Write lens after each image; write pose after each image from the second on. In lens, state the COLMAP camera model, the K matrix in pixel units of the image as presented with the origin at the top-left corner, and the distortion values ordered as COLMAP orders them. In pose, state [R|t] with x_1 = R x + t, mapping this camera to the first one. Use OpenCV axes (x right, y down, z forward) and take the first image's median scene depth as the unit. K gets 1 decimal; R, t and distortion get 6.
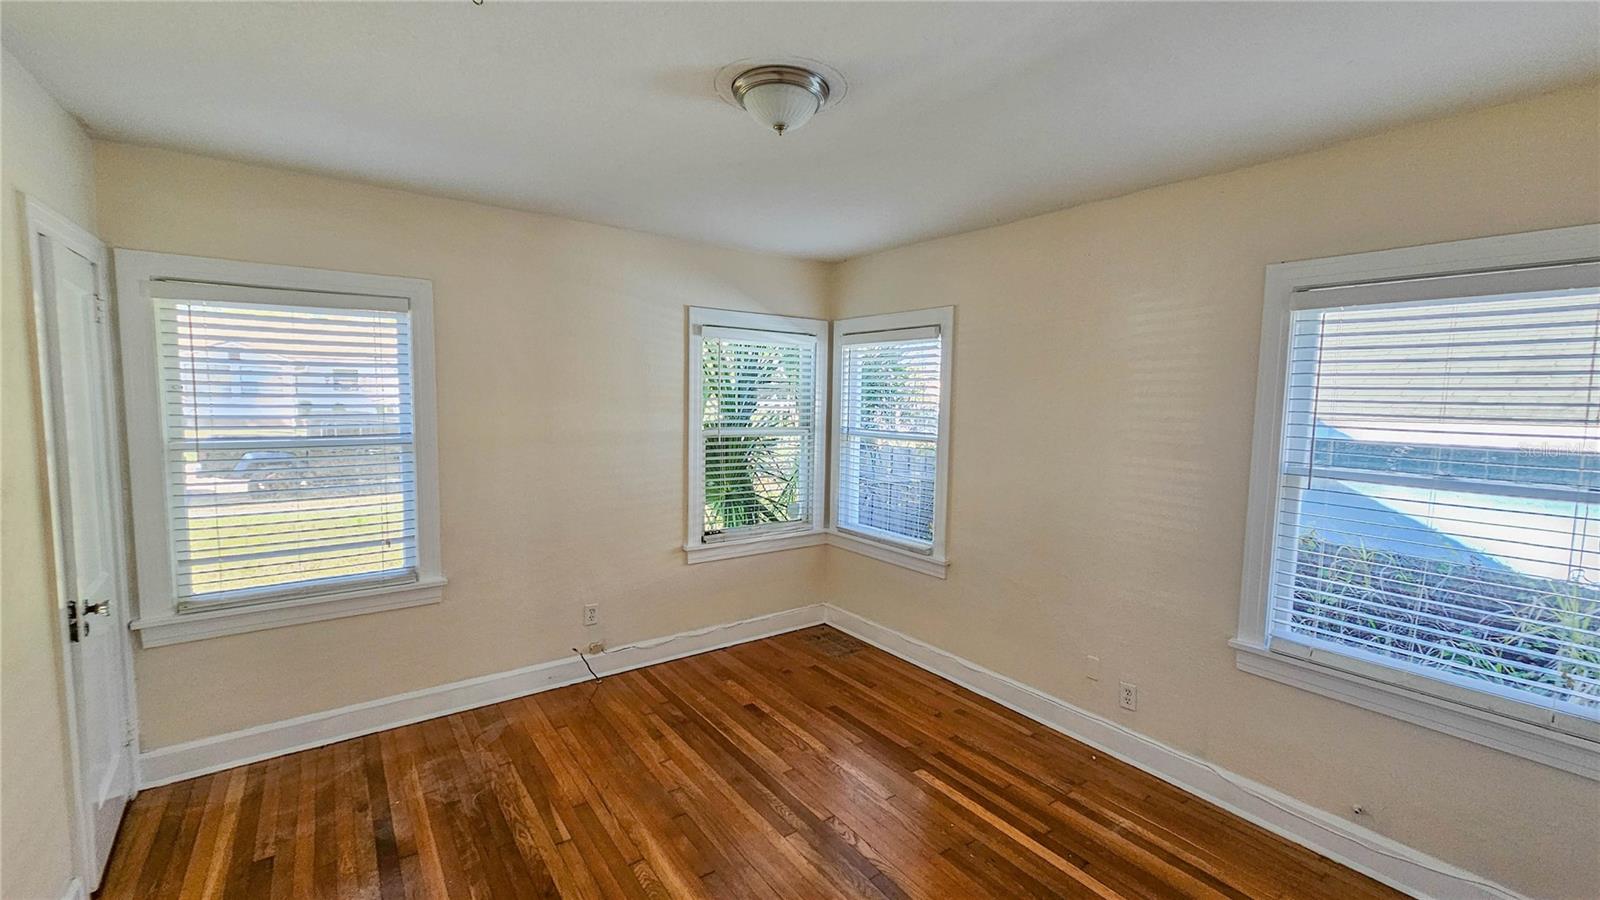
lens RADIAL K [[651.6, 0, 802.3], [0, 651.6, 450.6], [0, 0, 1]] dist [0.002336, 0.000109]
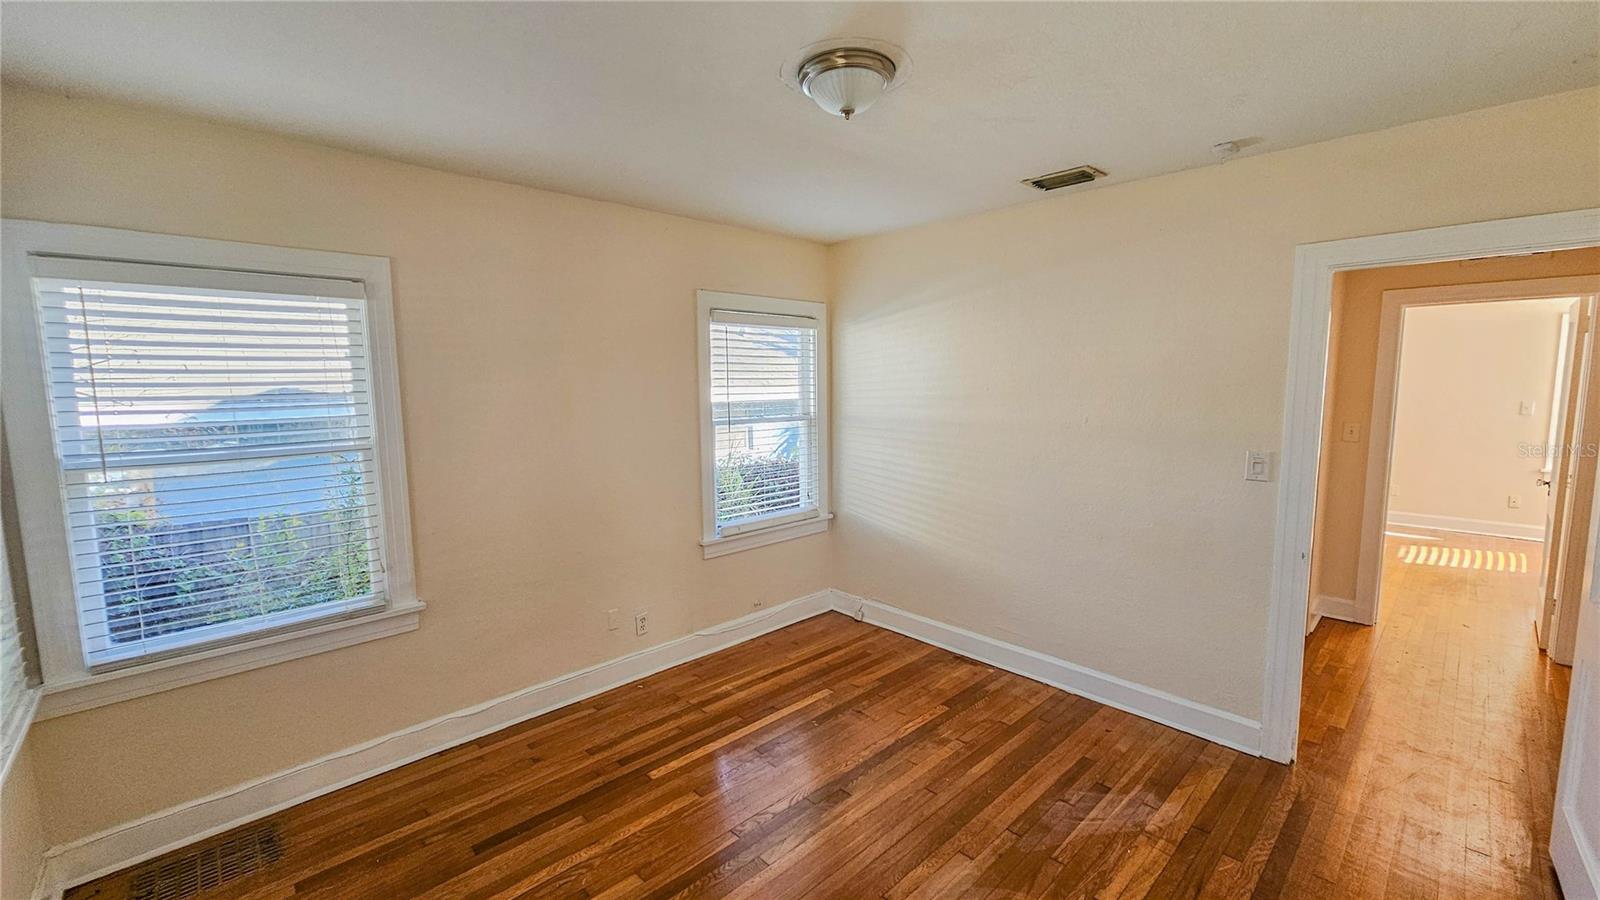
lens RADIAL K [[651.6, 0, 802.3], [0, 651.6, 450.6], [0, 0, 1]] dist [0.002336, 0.000109]
pose [[-0.128987, -0.120380, 0.984312, -0.626968], [0.094558, 0.986588, 0.133050, -0.070163], [-0.987128, 0.110237, -0.115874, 0.722206]]
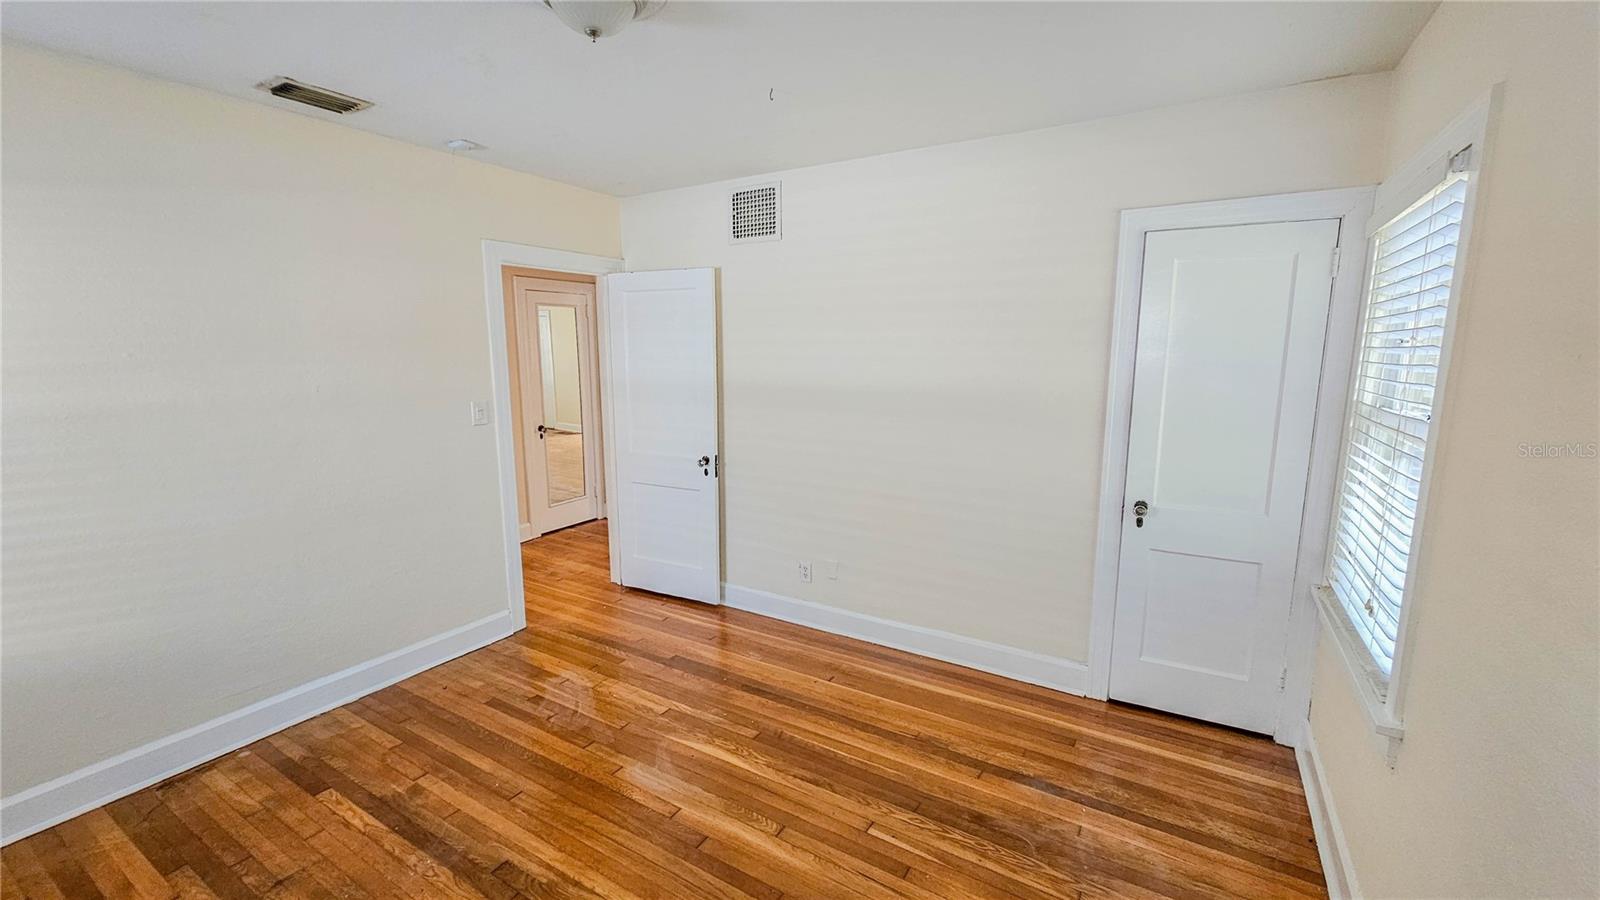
lens RADIAL K [[651.6, 0, 802.3], [0, 651.6, 450.6], [0, 0, 1]] dist [0.002336, 0.000109]
pose [[-0.923223, 0.043097, -0.381840, 0.039721], [-0.050380, 0.971538, 0.231464, -0.093614], [0.380947, 0.232930, -0.894775, 1.190595]]
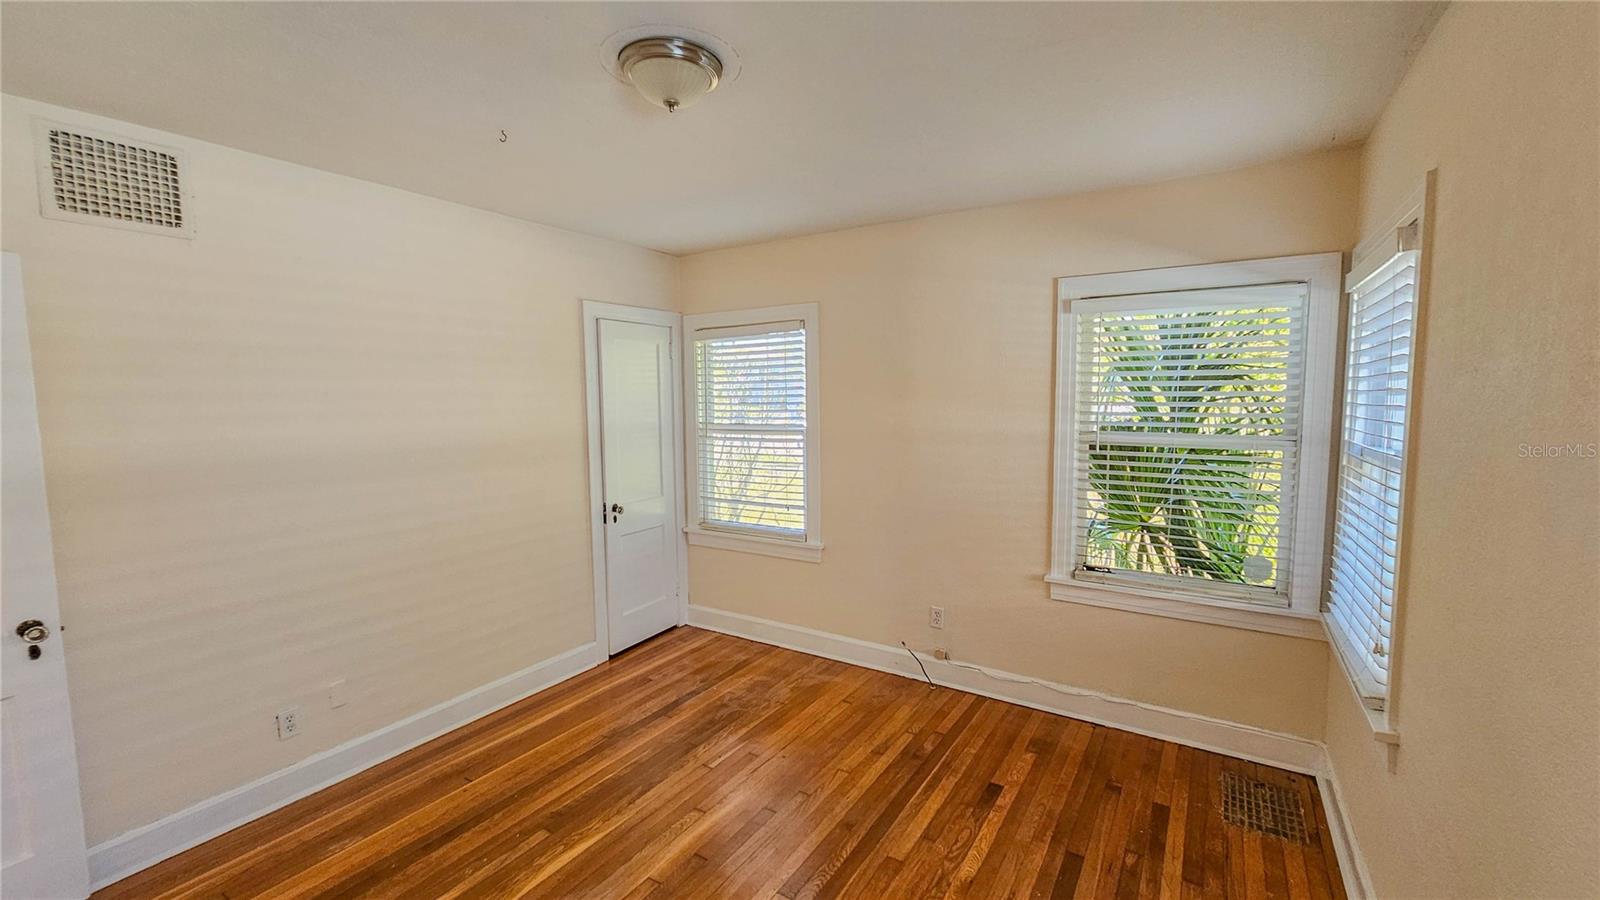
lens RADIAL K [[651.6, 0, 802.3], [0, 651.6, 450.6], [0, 0, 1]] dist [0.002336, 0.000109]
pose [[0.364512, 0.058965, -0.929330, 0.551945], [-0.064727, 0.997184, 0.037882, -0.023861], [0.928946, 0.046344, 0.367302, 0.496073]]
